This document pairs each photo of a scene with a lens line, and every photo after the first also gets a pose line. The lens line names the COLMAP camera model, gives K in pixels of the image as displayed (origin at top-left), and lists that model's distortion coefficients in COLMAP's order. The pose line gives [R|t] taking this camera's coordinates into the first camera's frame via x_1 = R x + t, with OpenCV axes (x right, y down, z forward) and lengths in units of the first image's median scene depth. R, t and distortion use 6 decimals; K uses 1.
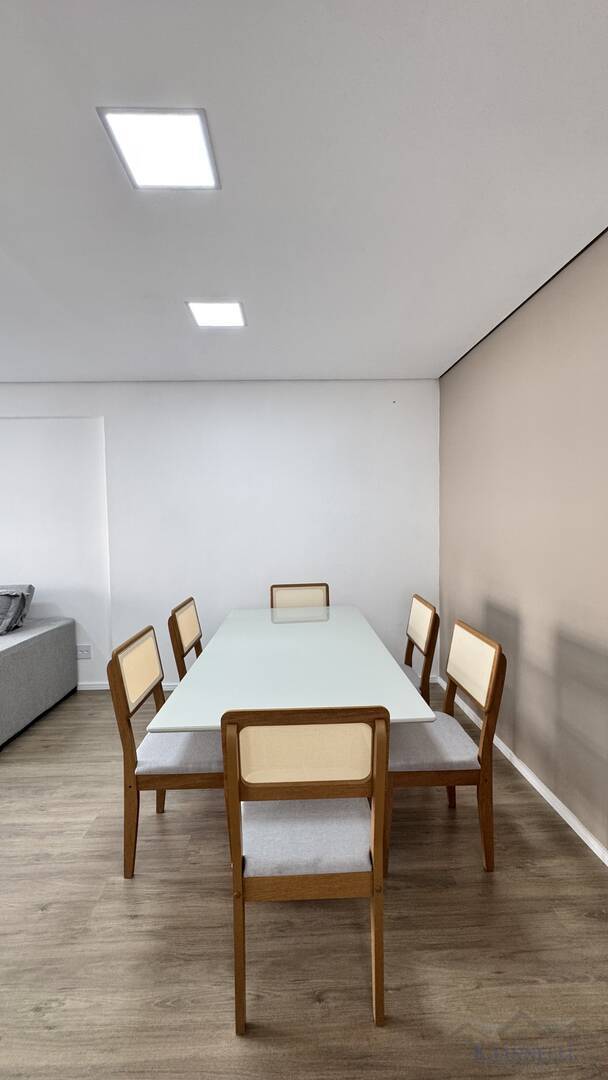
lens RADIAL K [[435.9, 0, 302.3], [0, 435.9, 542.1], [0, 0, 1]] dist [-0.004121, 0.000579]
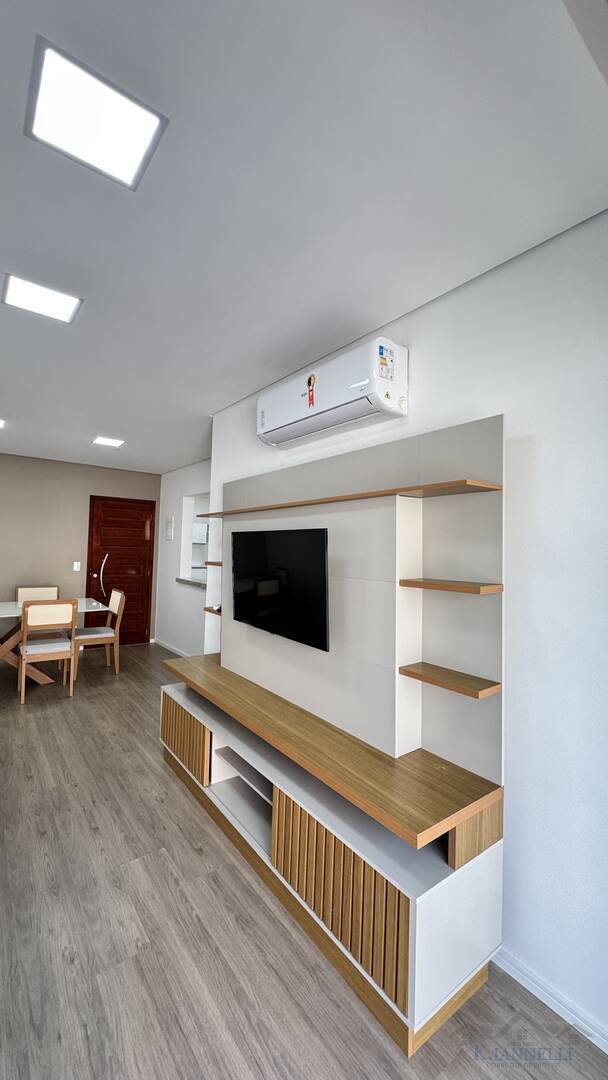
lens RADIAL K [[435.9, 0, 305.4], [0, 435.9, 538.7], [0, 0, 1]] dist [-0.004121, 0.000579]
pose [[-0.592049, 0.019383, 0.805669, -3.409057], [0.016583, 0.999792, -0.011867, -0.047685], [-0.805731, 0.006334, -0.592248, 1.511571]]
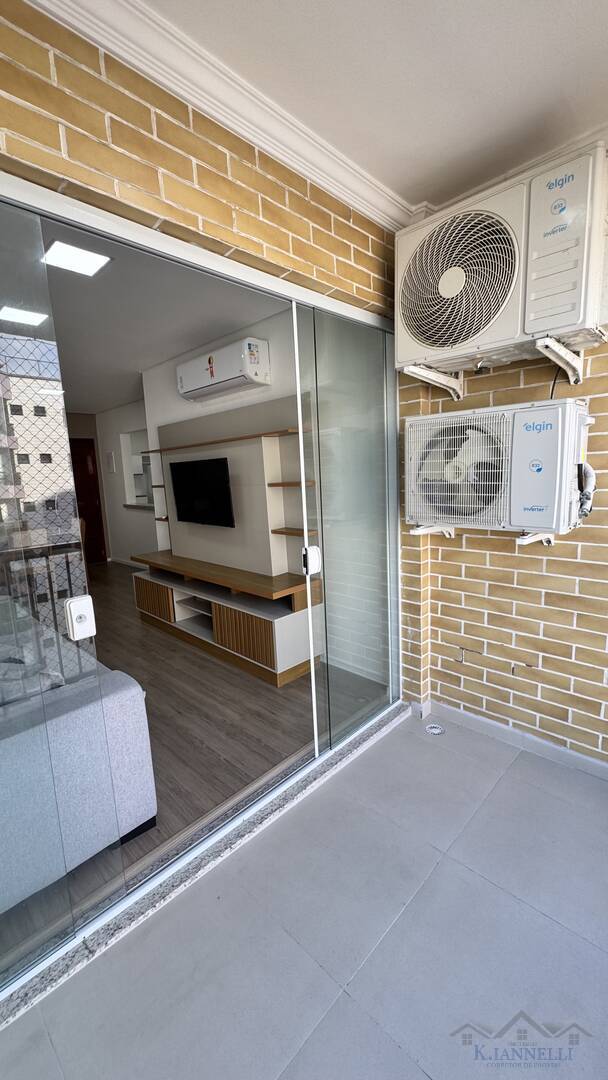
lens RADIAL K [[435.9, 0, 309.4], [0, 435.9, 538.3], [0, 0, 1]] dist [-0.004121, 0.000579]
pose [[-0.702164, -0.063310, 0.709195, -4.229734], [0.085407, 0.981359, 0.172166, -0.035716], [-0.706874, 0.181459, -0.683668, 1.952387]]
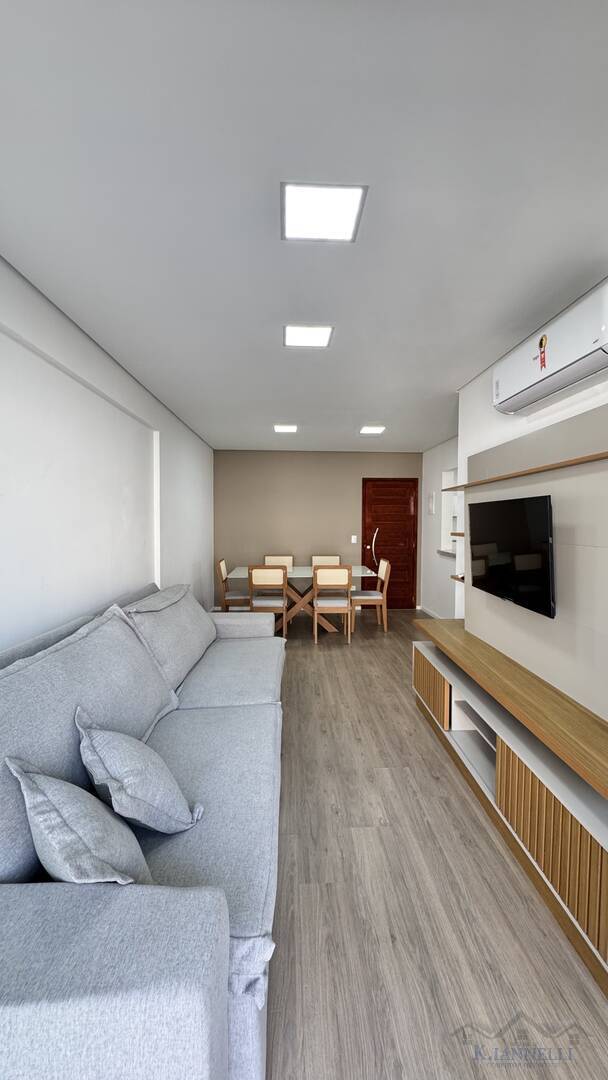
lens RADIAL K [[435.9, 0, 301.7], [0, 435.9, 538.6], [0, 0, 1]] dist [-0.004121, 0.000579]
pose [[-0.009911, -0.025668, 0.999621, -3.653343], [0.044943, 0.998649, 0.026089, -0.033011], [-0.998940, 0.045185, -0.008744, 1.447858]]
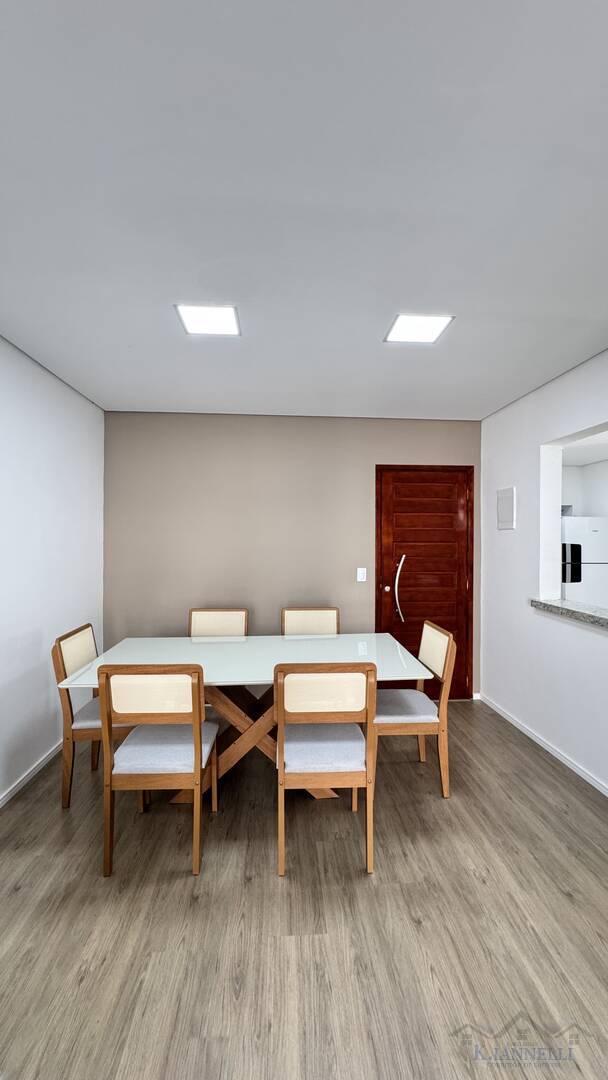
lens RADIAL K [[435.9, 0, 303.6], [0, 435.9, 538.6], [0, 0, 1]] dist [-0.004121, 0.000579]
pose [[-0.040601, 0.017404, 0.999024, -1.659170], [0.045165, 0.998858, -0.015565, -0.066358], [-0.998154, 0.044489, -0.041341, 1.296249]]
